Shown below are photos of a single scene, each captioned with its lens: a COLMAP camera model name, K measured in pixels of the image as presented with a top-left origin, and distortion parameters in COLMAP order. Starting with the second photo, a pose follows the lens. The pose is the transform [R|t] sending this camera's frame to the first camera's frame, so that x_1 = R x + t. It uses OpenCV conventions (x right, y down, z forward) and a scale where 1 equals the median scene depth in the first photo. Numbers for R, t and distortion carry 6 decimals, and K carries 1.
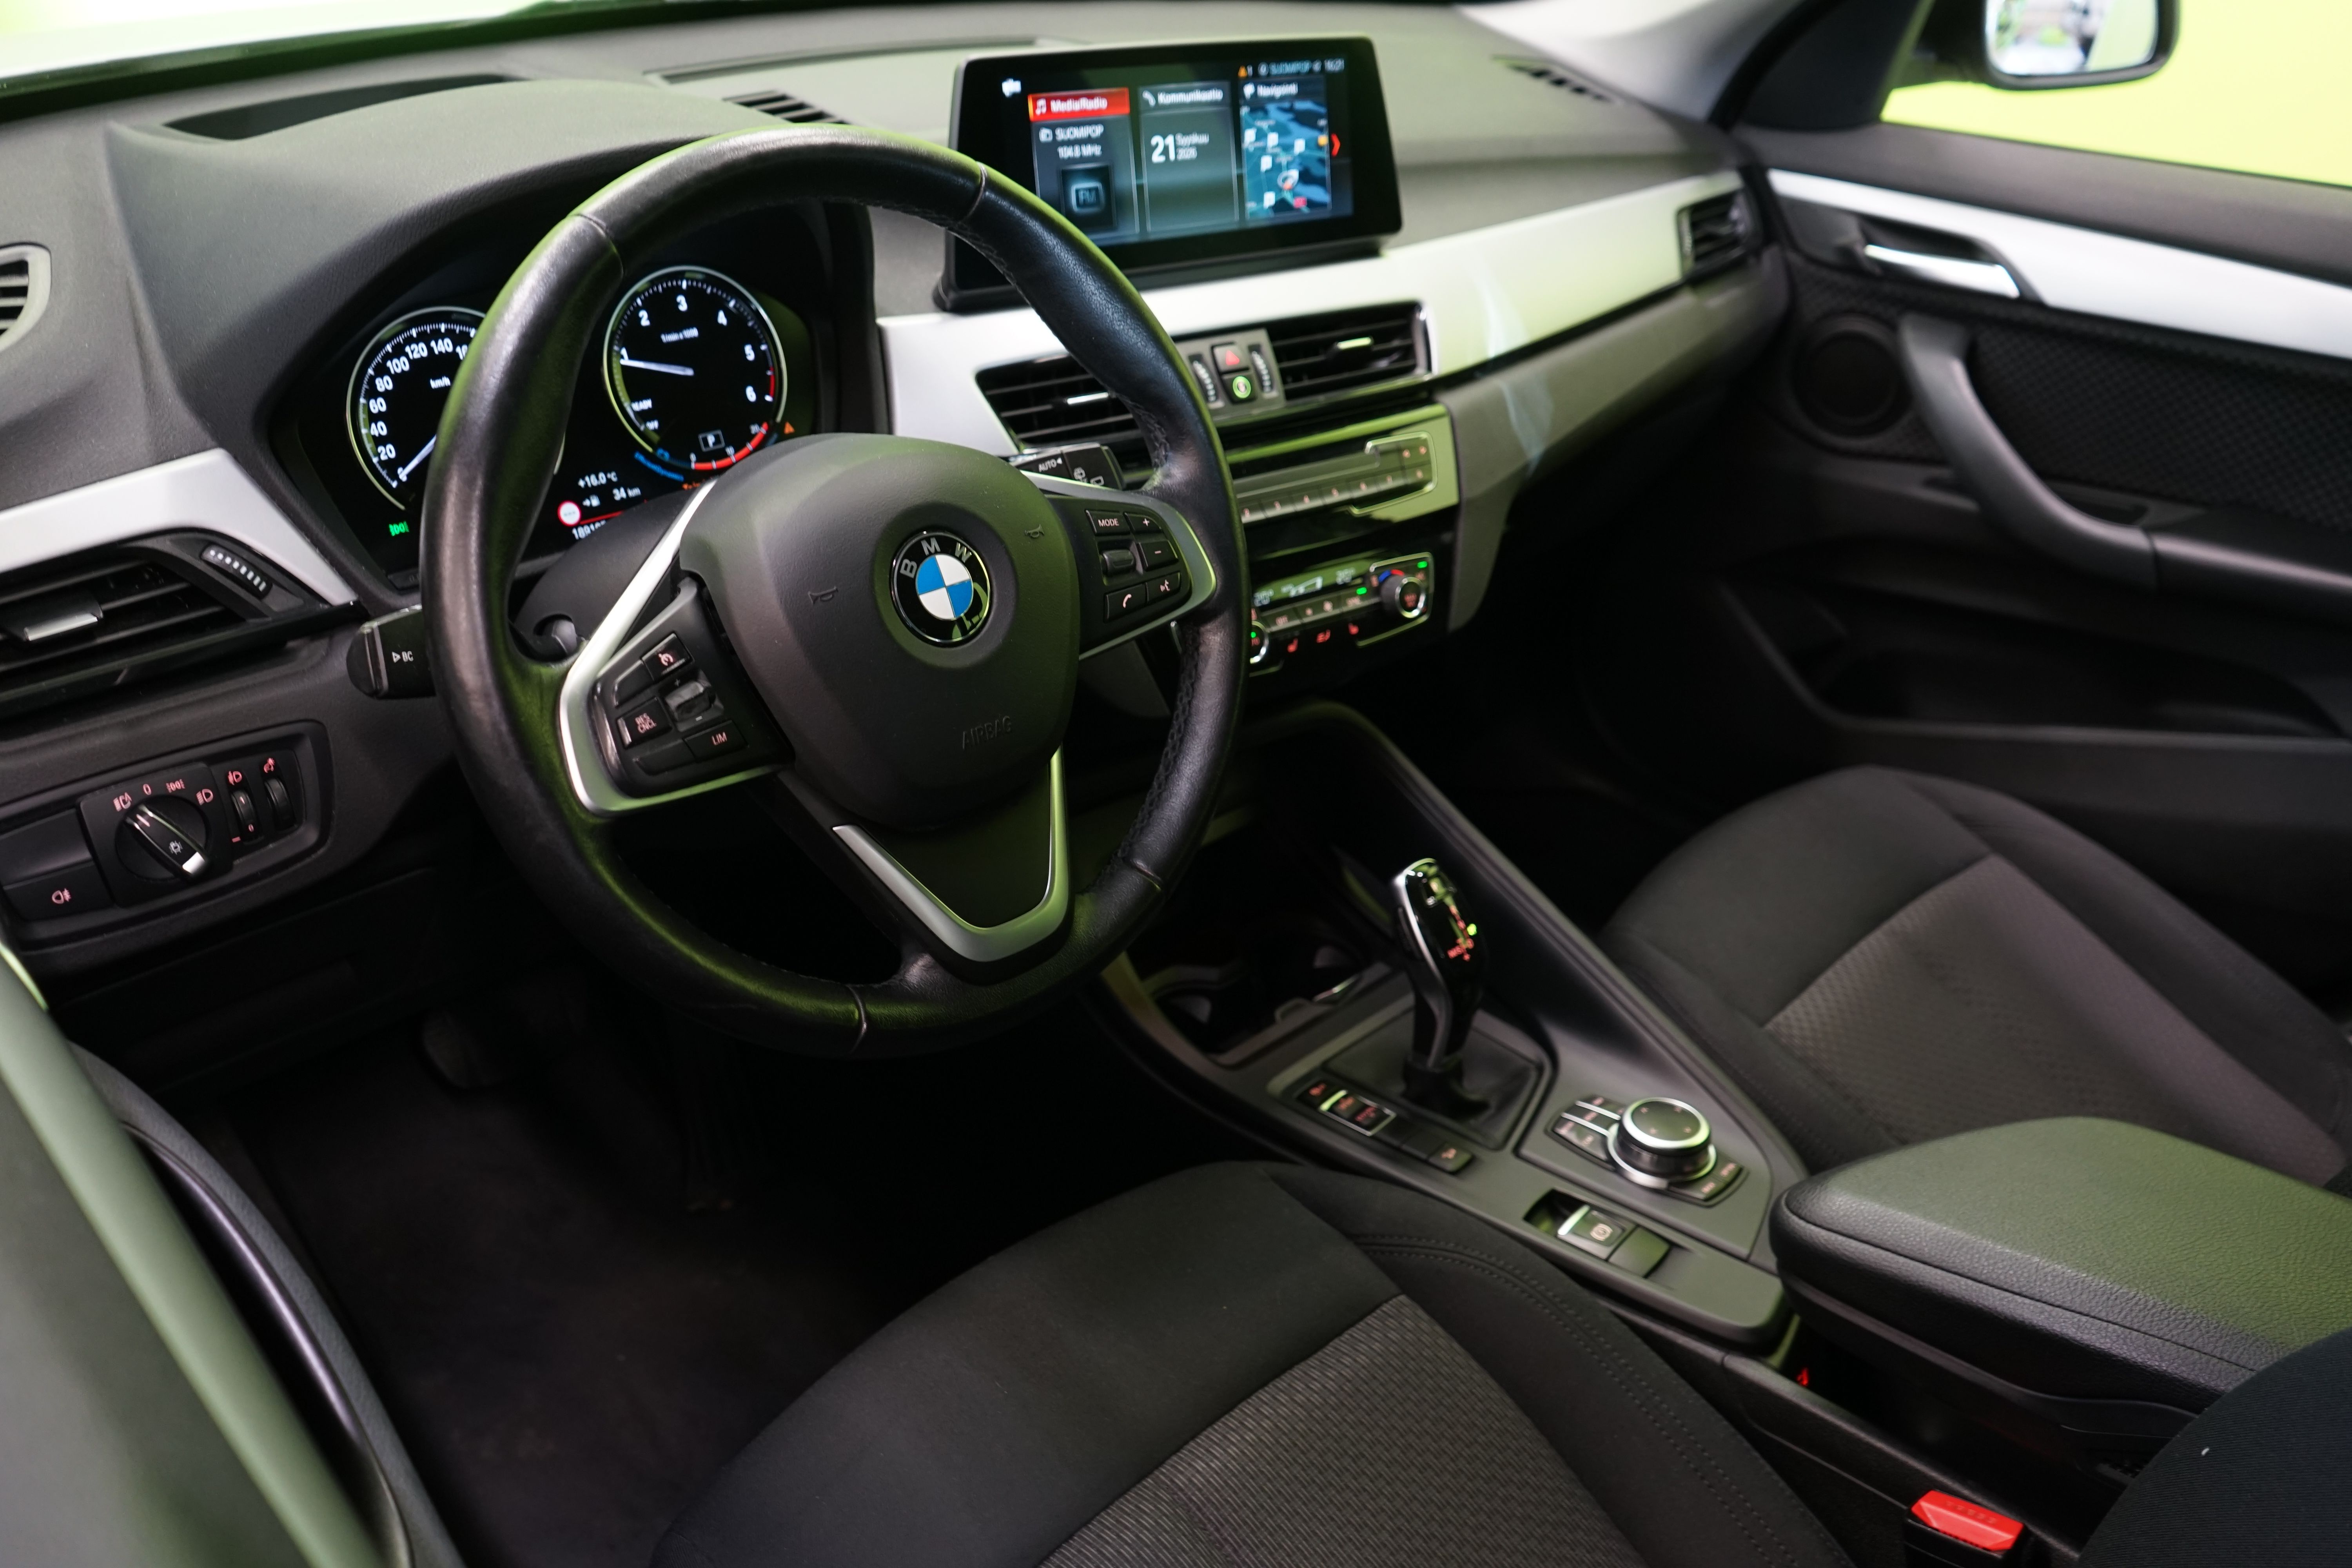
lens RADIAL K [[1934.1, 0, 1170.3], [0, 1934.1, 787.5], [0, 0, 1]] dist [-0.027081, 0.029633]
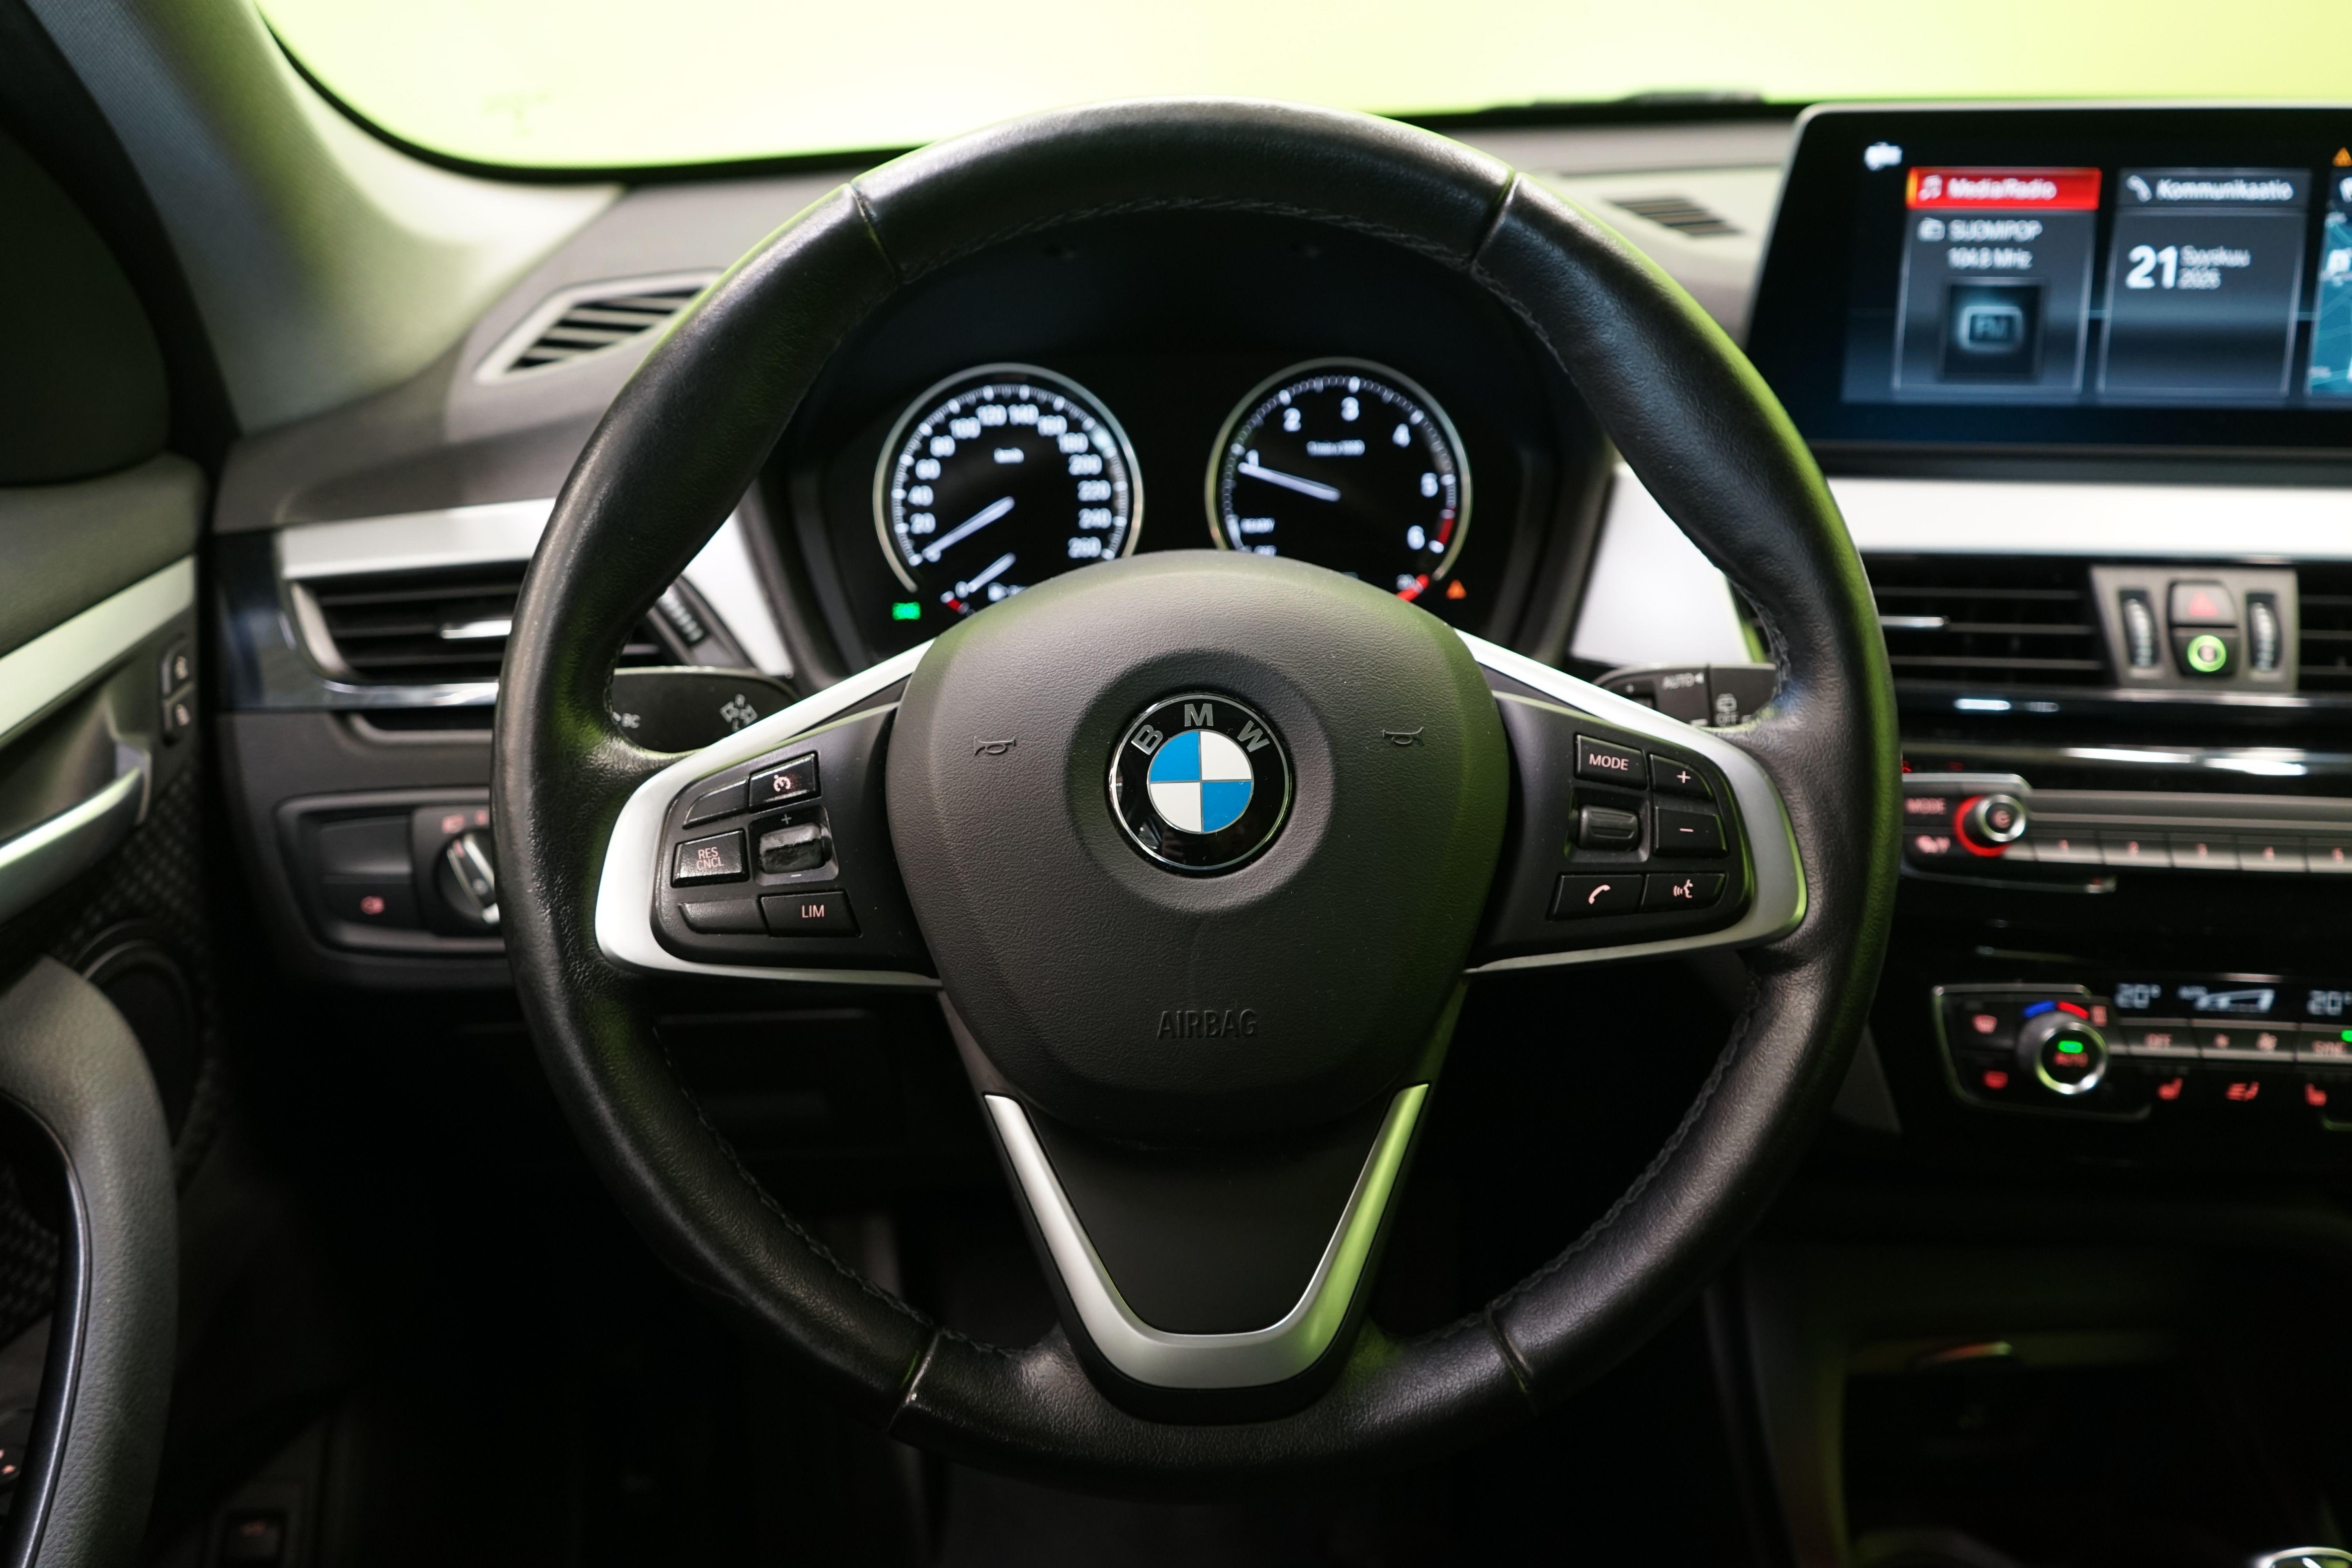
lens RADIAL K [[1934.1, 0, 1178.8], [0, 1934.1, 781.2], [0, 0, 1]] dist [-0.027081, 0.029633]
pose [[0.734569, 0.200997, -0.648080, 0.211958], [-0.290325, 0.956377, -0.032458, -0.059418], [0.613285, 0.211996, 0.760880, 0.374839]]
